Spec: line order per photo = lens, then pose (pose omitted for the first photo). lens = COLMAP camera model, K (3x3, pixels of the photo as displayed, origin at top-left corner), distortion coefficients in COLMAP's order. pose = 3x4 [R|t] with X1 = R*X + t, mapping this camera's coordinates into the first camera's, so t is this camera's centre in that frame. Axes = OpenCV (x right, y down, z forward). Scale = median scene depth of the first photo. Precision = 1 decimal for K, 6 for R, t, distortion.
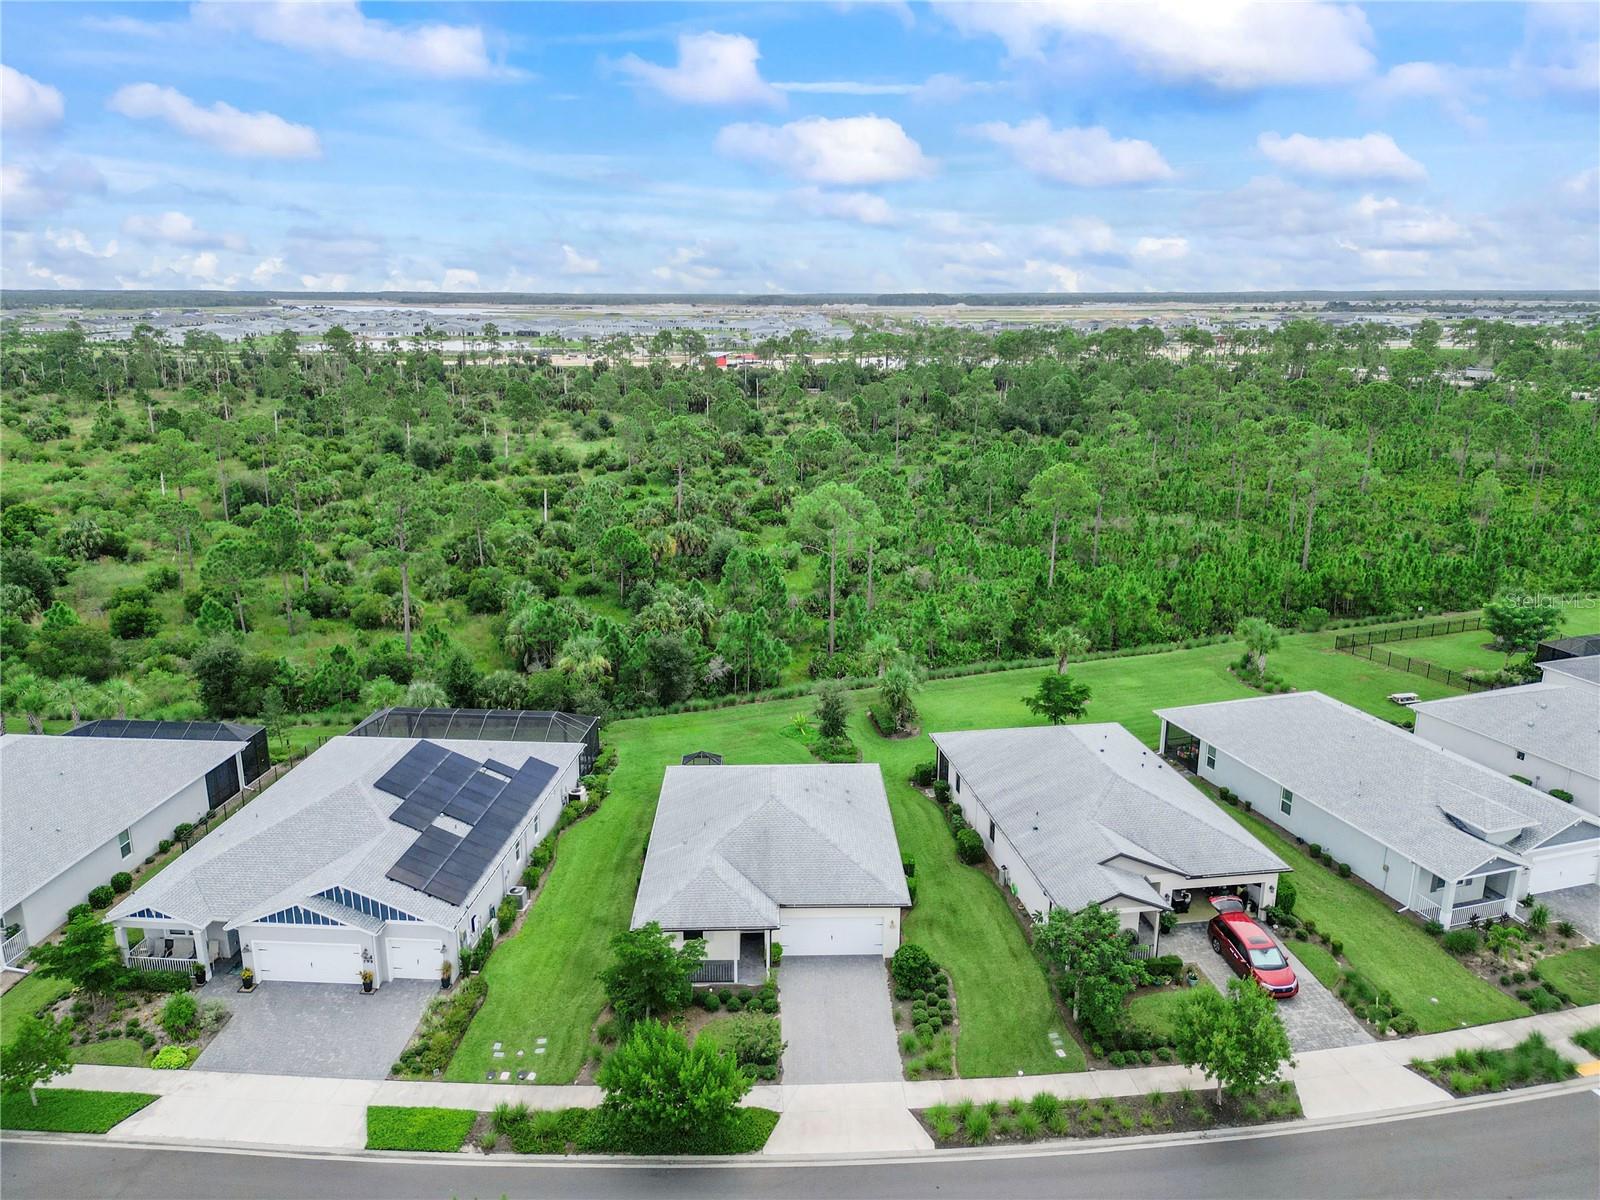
lens RADIAL K [[1135.4, 0, 799.5], [0, 1135.4, 600.8], [0, 0, 1]] dist [0.039946, -0.031946]
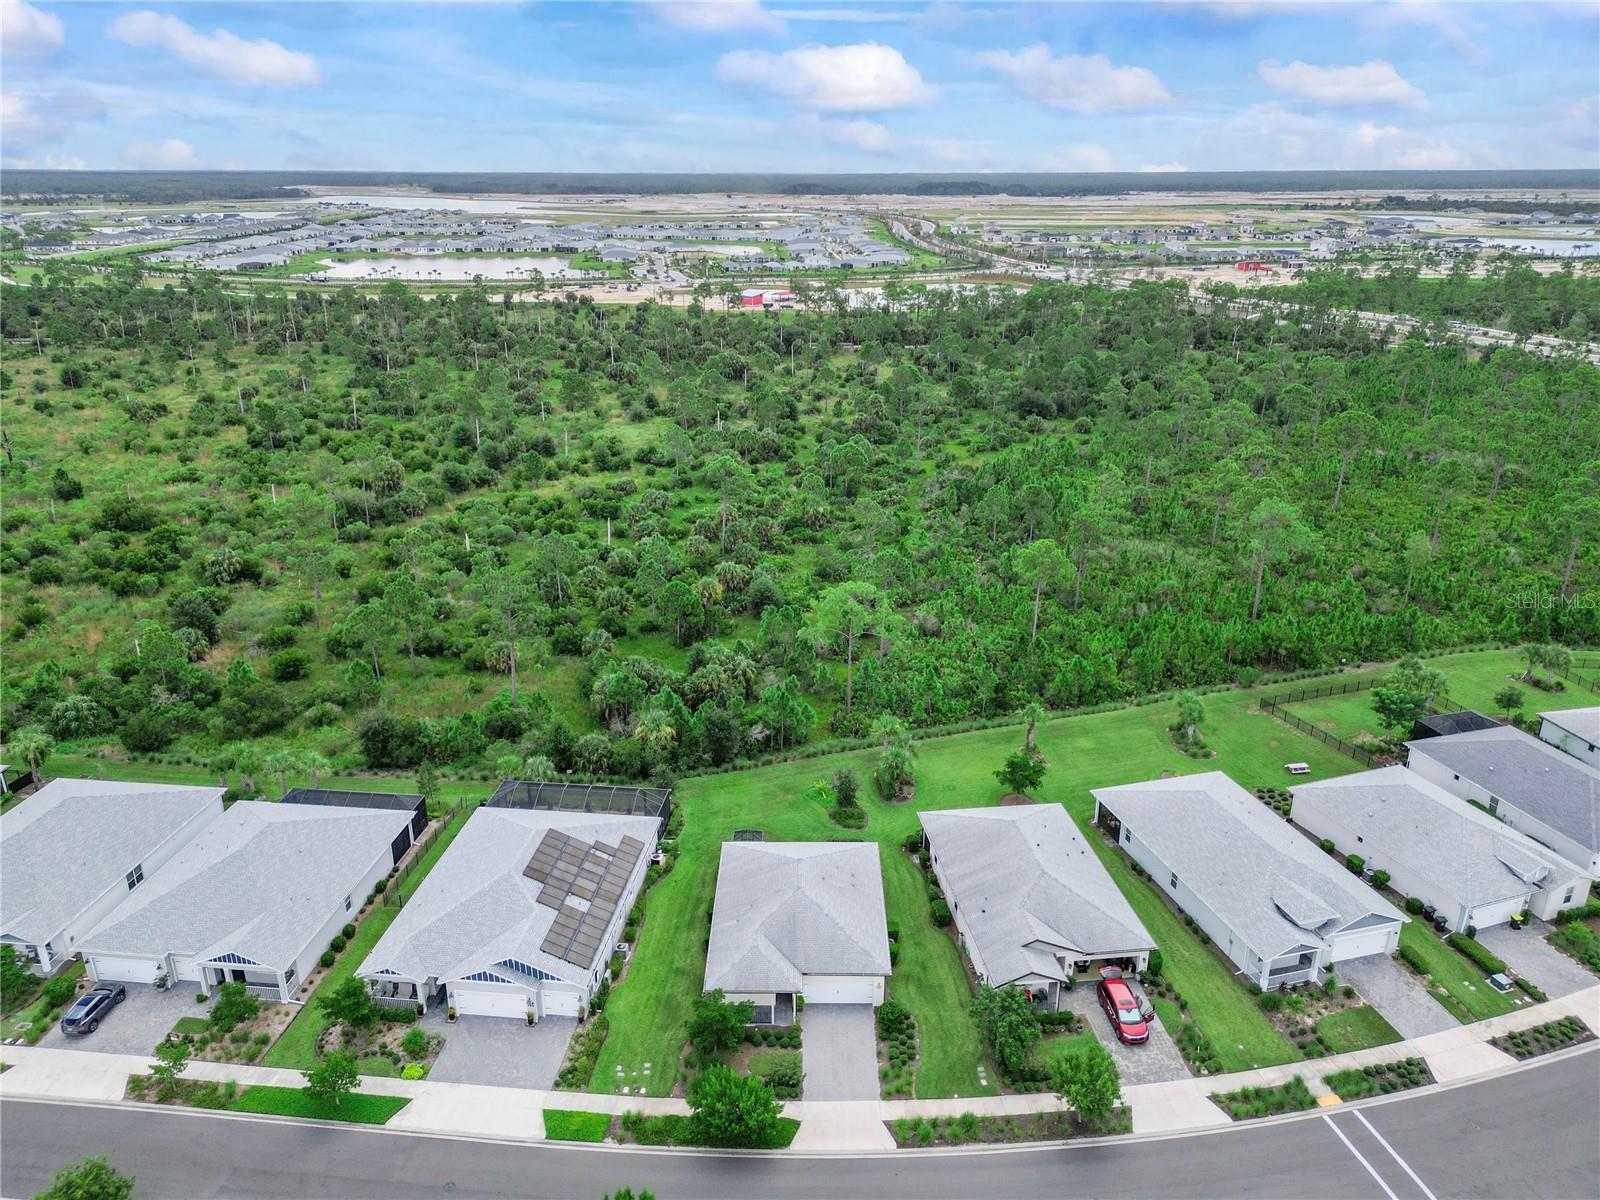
lens RADIAL K [[1135.4, 0, 797.9], [0, 1135.4, 598.6], [0, 0, 1]] dist [0.039946, -0.031946]
pose [[0.999466, 0.009918, -0.031134, 0.015510], [-0.006937, 0.995507, 0.094431, -0.311878], [0.031931, -0.094165, 0.995044, -0.376507]]
